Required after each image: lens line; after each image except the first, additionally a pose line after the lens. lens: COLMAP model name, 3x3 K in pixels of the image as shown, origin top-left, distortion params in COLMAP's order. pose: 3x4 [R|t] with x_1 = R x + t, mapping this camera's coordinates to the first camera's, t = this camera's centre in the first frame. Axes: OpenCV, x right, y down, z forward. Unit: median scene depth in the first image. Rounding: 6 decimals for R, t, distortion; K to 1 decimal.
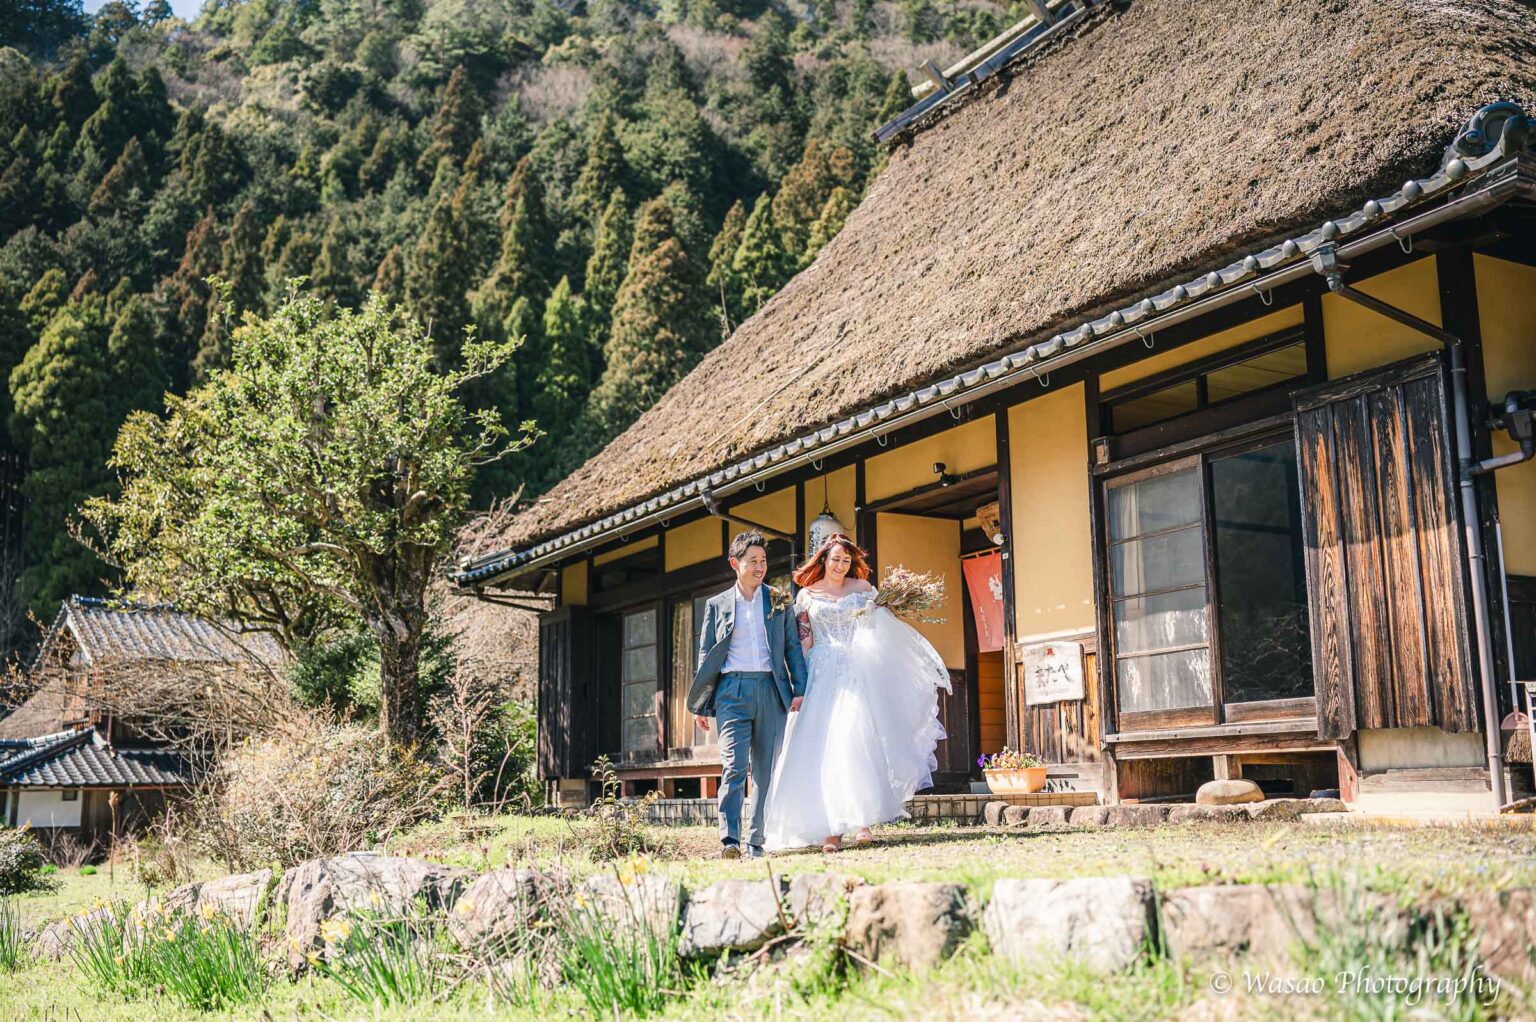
lens RADIAL K [[1650.2, 0, 770.9], [0, 1650.2, 512.1], [0, 0, 1]] dist [-0.085293, 0.380909]
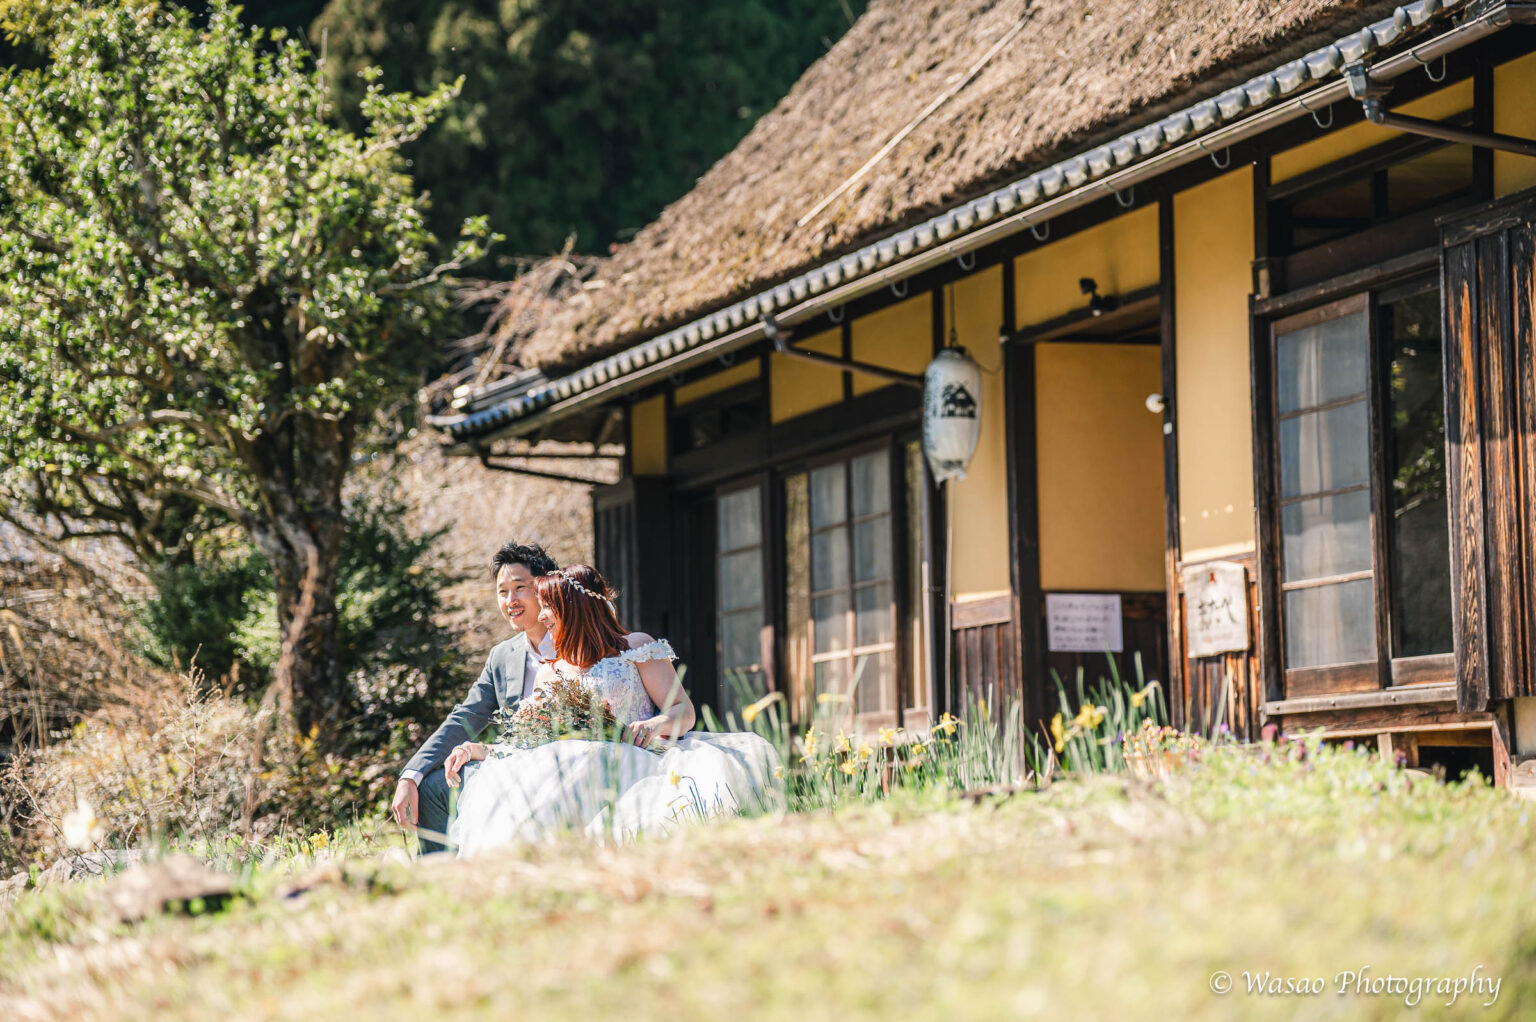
lens RADIAL K [[4960.9, 0, 768.0], [0, 4960.9, 511.0], [0, 0, 1]] dist [0.902741, 23.855822]
pose [[0.980679, -0.023597, -0.194196, 0.351444], [0.043356, 0.994228, 0.098138, -0.134233], [0.190759, -0.104661, 0.976041, -0.909711]]
